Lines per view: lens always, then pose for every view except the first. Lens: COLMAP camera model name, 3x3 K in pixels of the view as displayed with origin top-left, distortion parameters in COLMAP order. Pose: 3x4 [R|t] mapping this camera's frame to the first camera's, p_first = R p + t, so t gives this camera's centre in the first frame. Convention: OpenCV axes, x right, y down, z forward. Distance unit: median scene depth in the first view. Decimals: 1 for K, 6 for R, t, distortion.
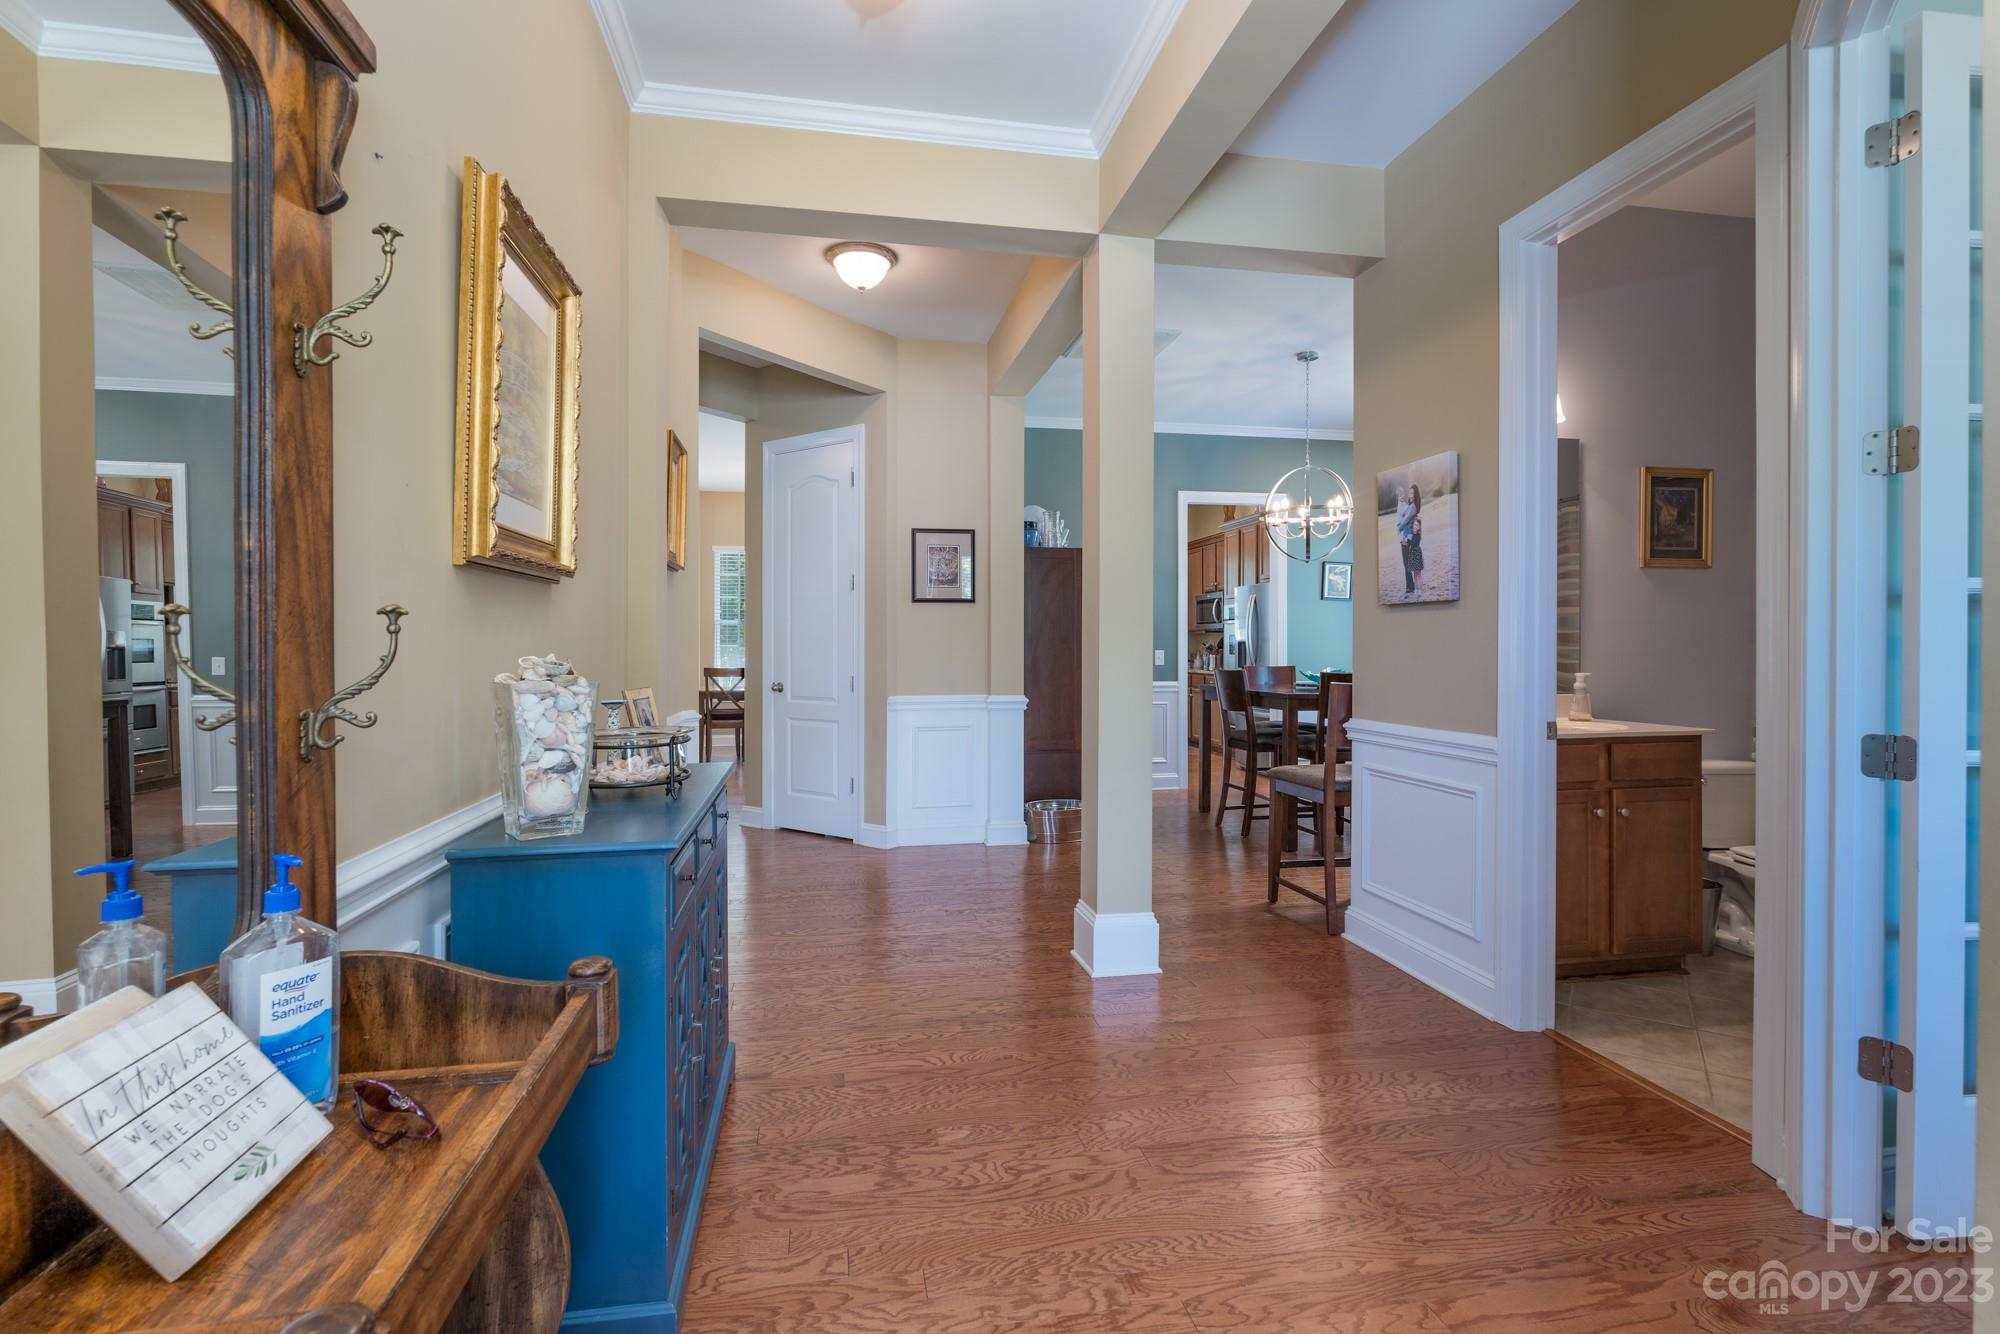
lens RADIAL K [[919.9, 0, 989.7], [0, 919.9, 647.7], [0, 0, 1]] dist [-0.007746, -0.001297]
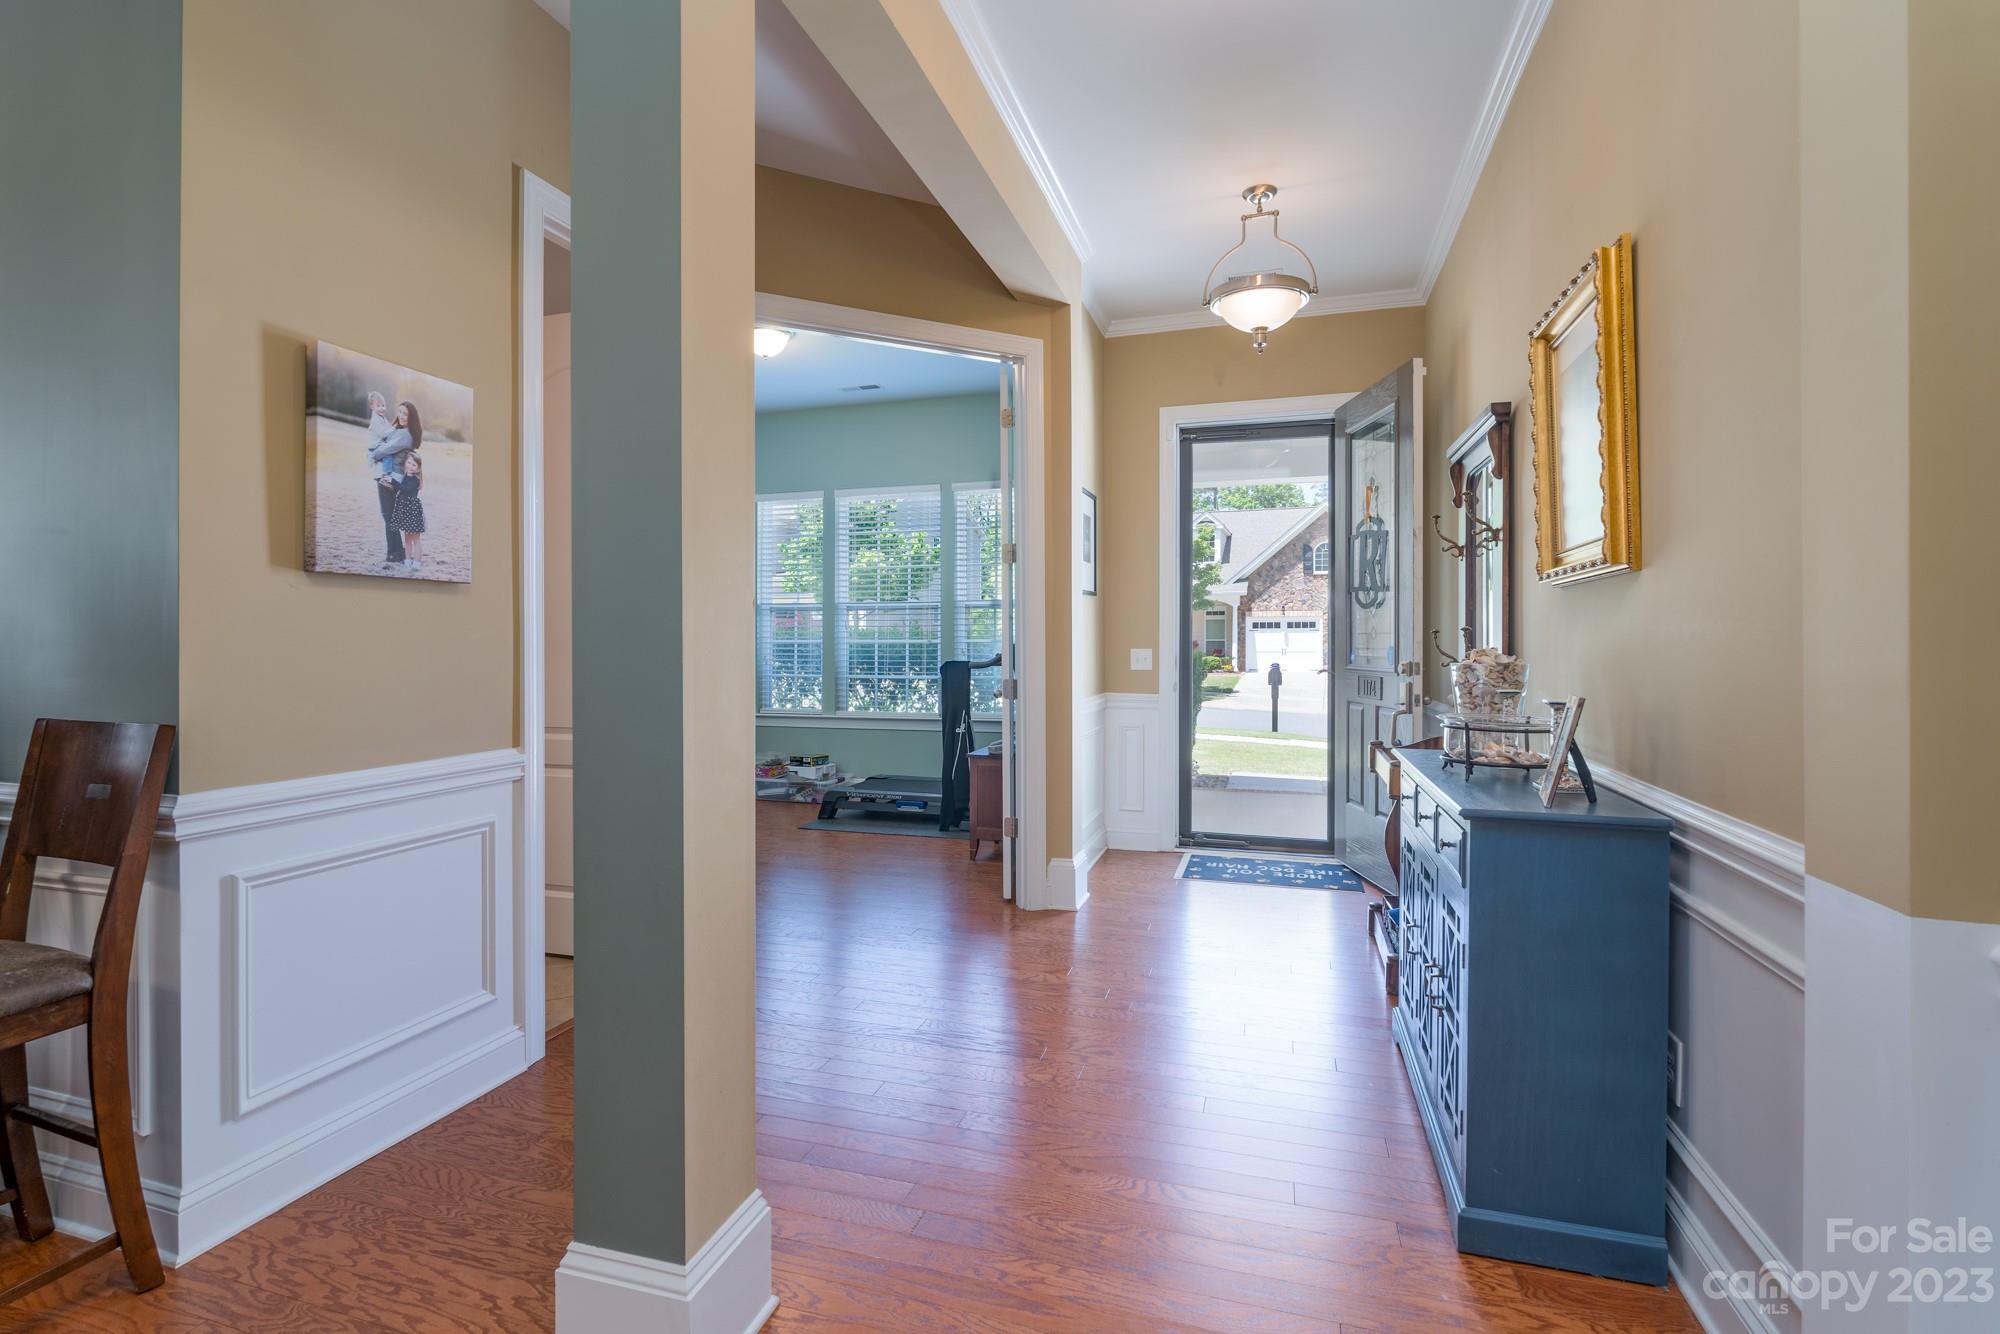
lens RADIAL K [[919.9, 0, 989.7], [0, 919.9, 647.7], [0, 0, 1]] dist [-0.007746, -0.001297]
pose [[-0.882701, -0.000986, 0.469934, -0.231424], [0.000703, 0.999994, 0.003419, -0.000555], [-0.469934, 0.003348, -0.882695, 1.419551]]
